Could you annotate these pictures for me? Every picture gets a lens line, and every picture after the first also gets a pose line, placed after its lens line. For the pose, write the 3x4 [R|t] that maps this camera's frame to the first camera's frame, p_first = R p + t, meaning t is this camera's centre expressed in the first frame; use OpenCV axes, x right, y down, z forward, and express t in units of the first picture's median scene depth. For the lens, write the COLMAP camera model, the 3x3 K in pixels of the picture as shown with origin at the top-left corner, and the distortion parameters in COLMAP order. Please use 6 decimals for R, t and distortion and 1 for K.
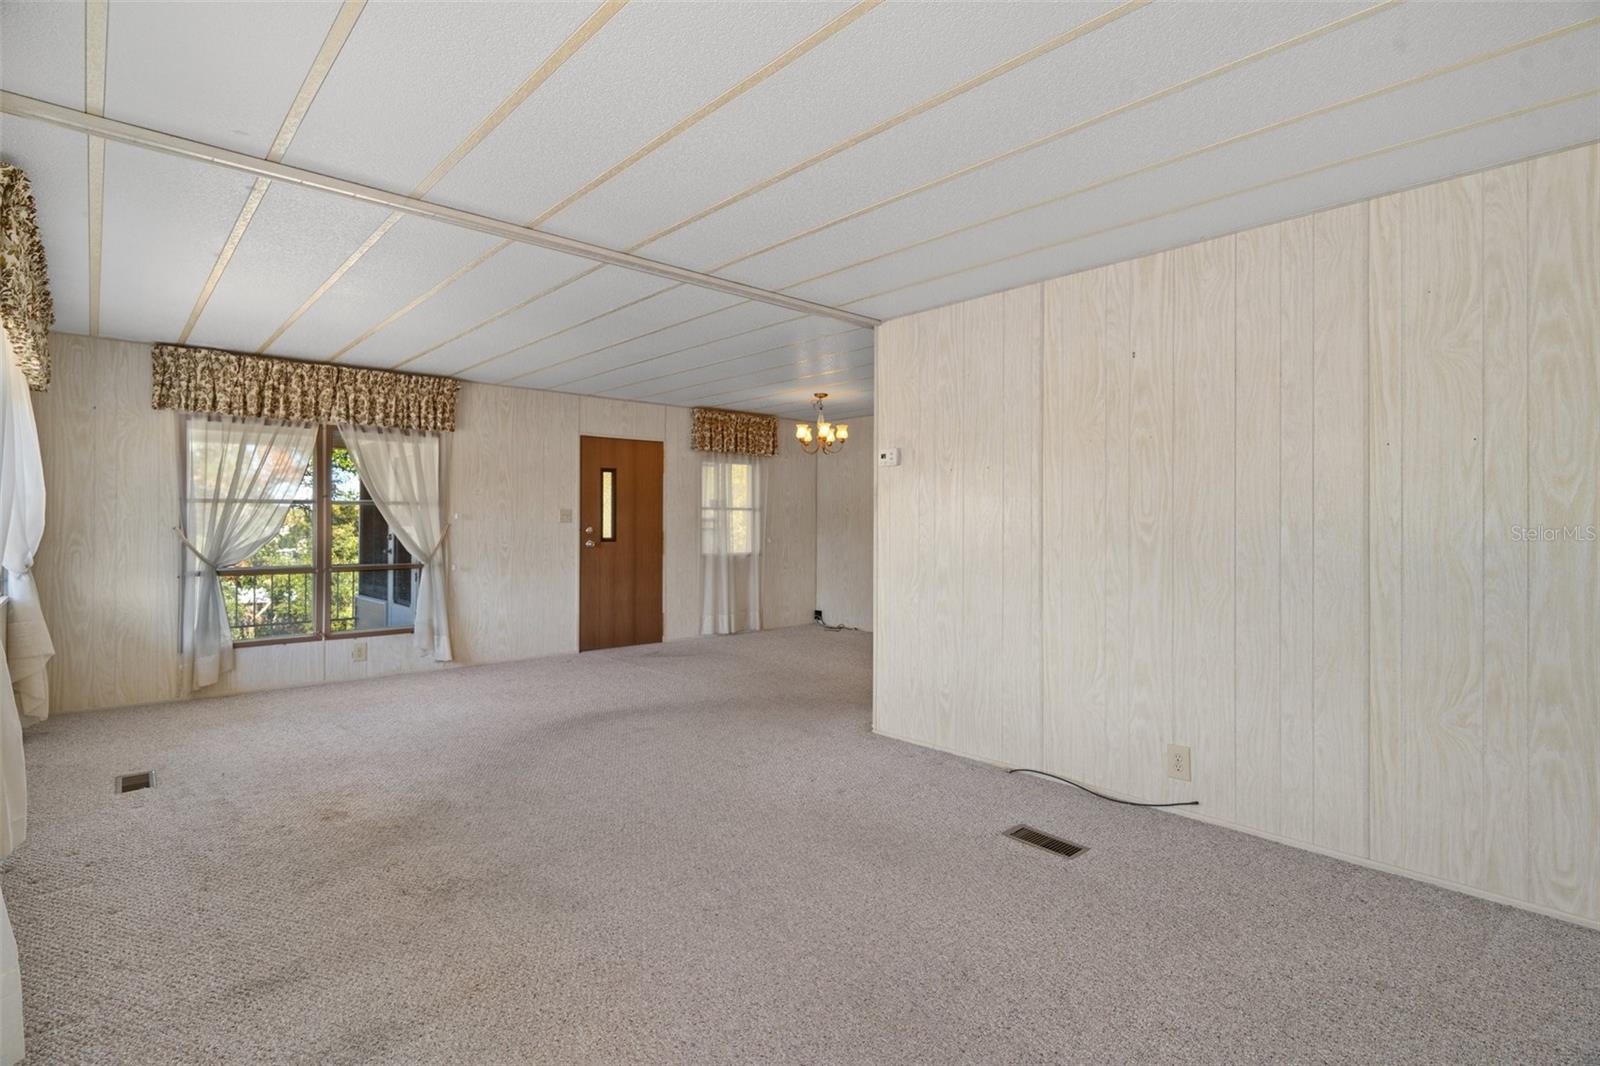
lens RADIAL K [[769.8, 0, 802.7], [0, 769.8, 516.9], [0, 0, 1]] dist [0.000155, -0.000034]
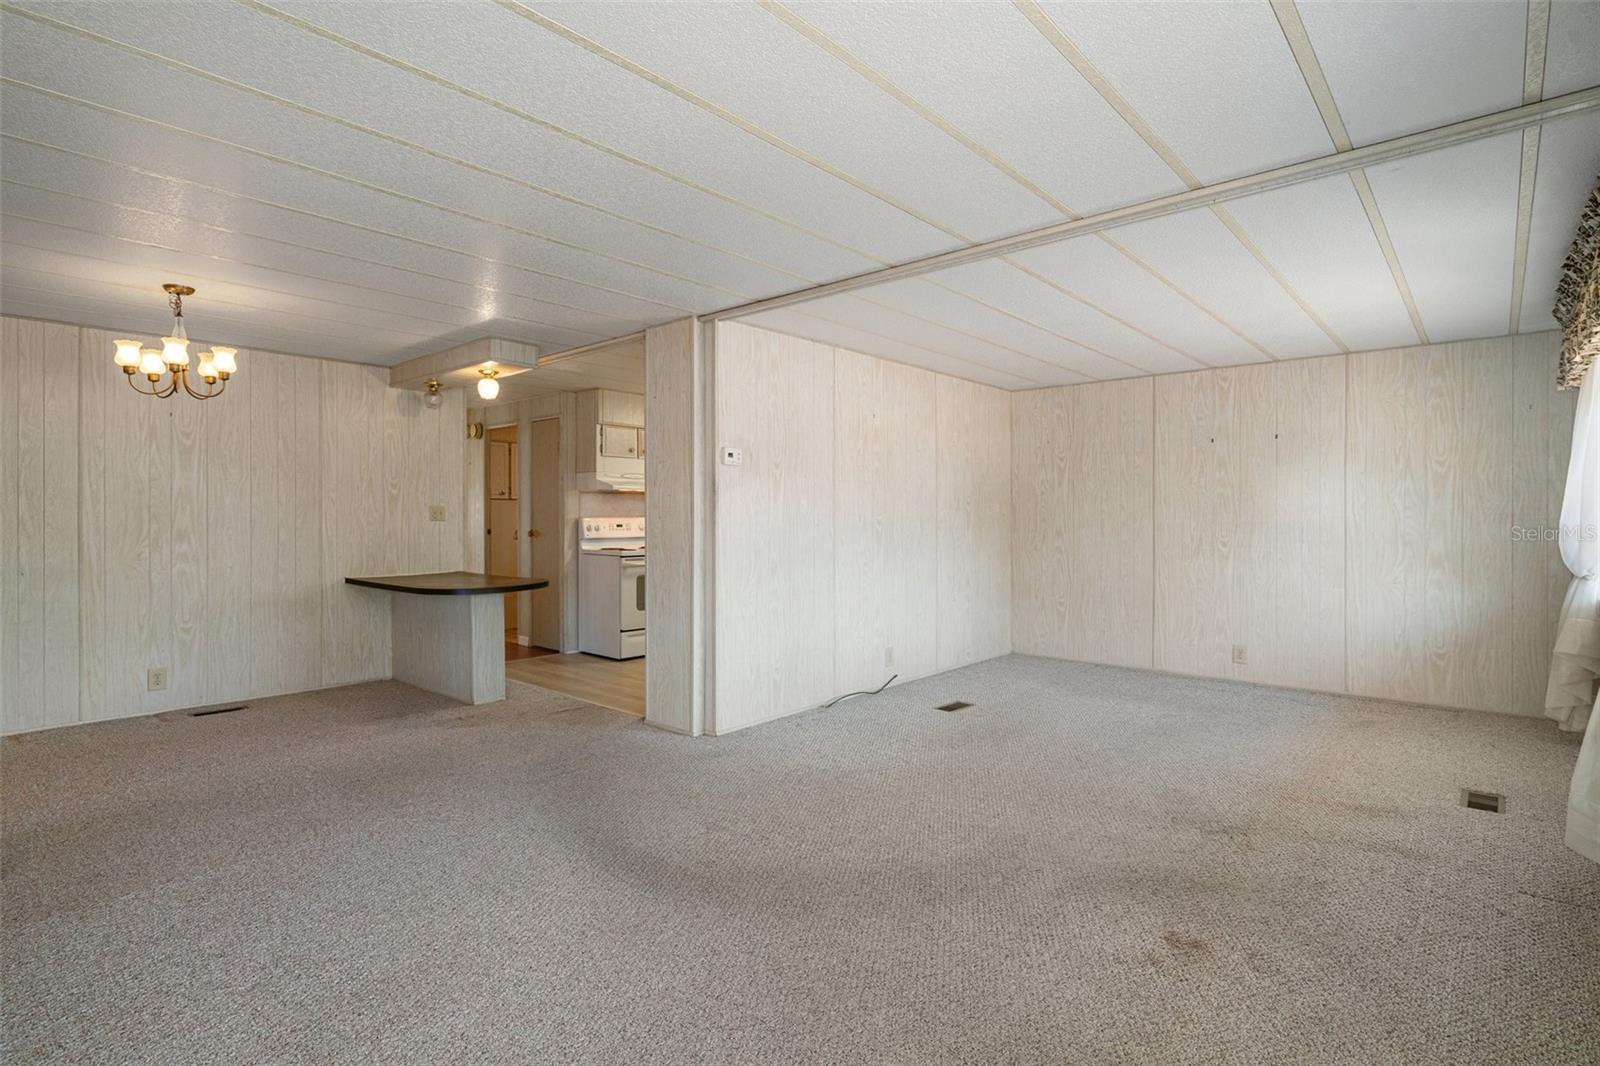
lens RADIAL K [[788.1, 0, 773.1], [0, 788.1, 522.7], [0, 0, 1]] dist [0.002932, 0.000187]
pose [[-0.078108, -0.009633, 0.996898, -0.685447], [-0.003122, 0.999951, 0.009418, -0.000303], [-0.996940, -0.002377, -0.078134, 0.758280]]
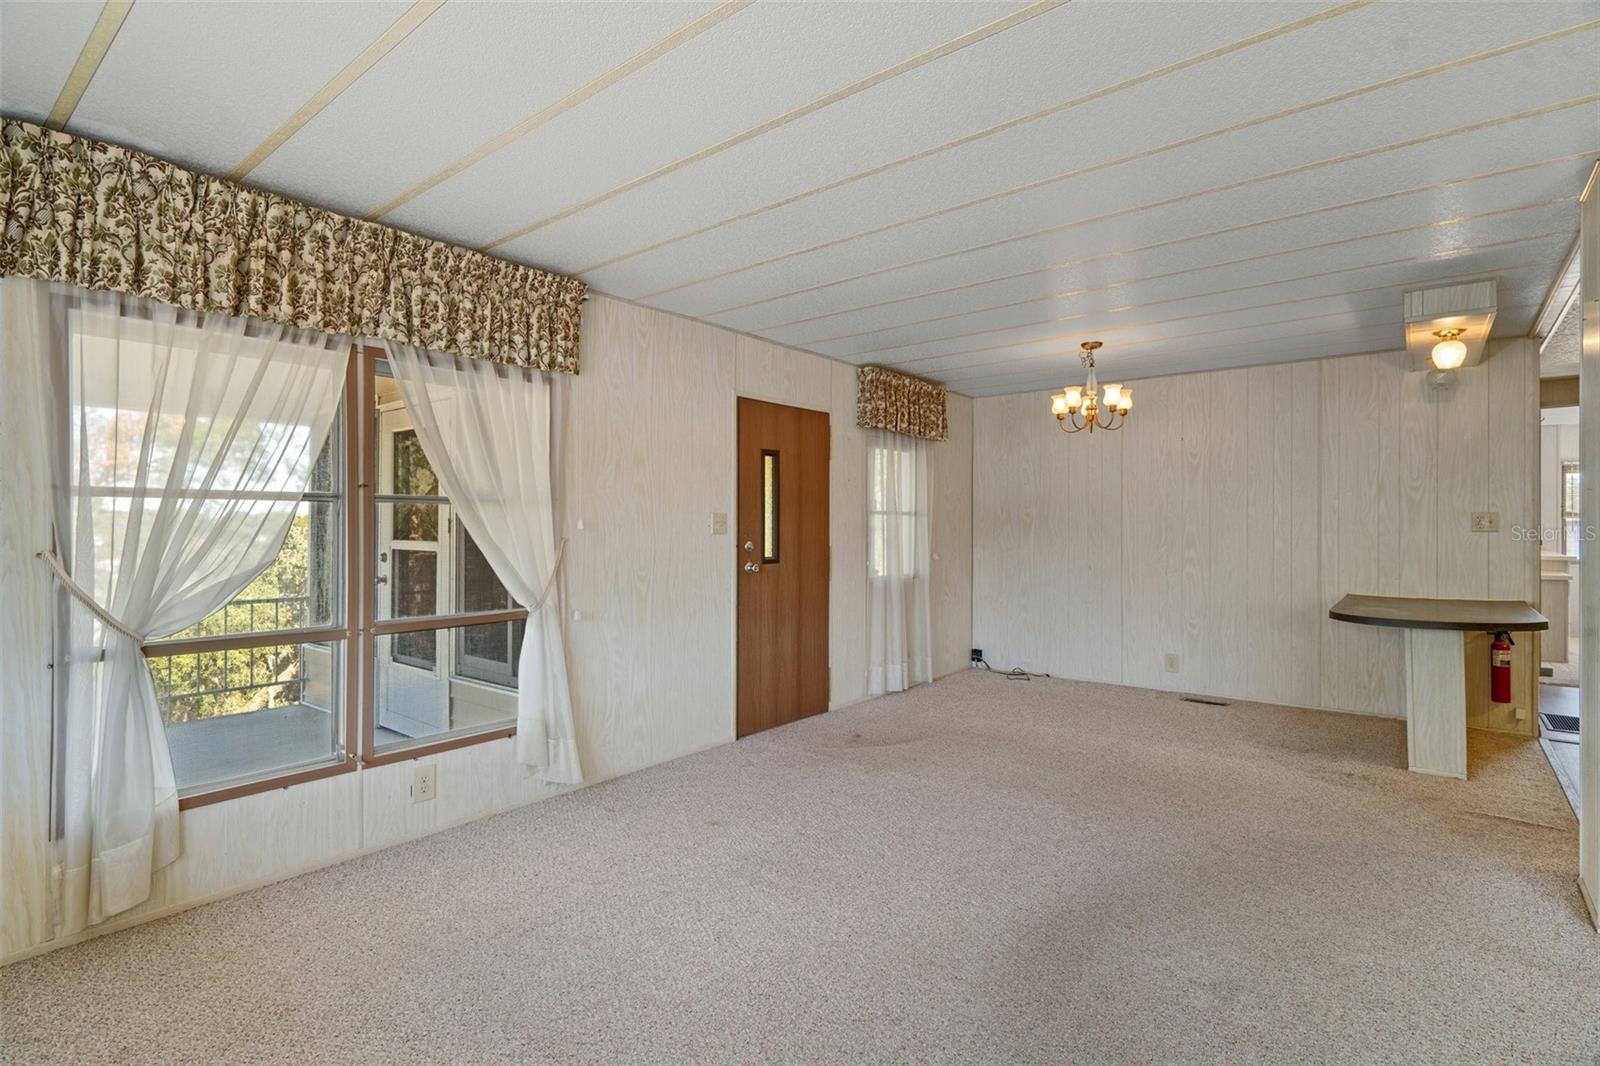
lens RADIAL K [[773.0, 0, 808.1], [0, 773.0, 525.7], [0, 0, 1]] dist [0.000699, 0.000661]
pose [[0.989009, -0.002493, 0.147832, -0.393750], [0.002215, 0.999995, 0.002050, -0.000972], [-0.147836, -0.001700, 0.989010, 0.439340]]
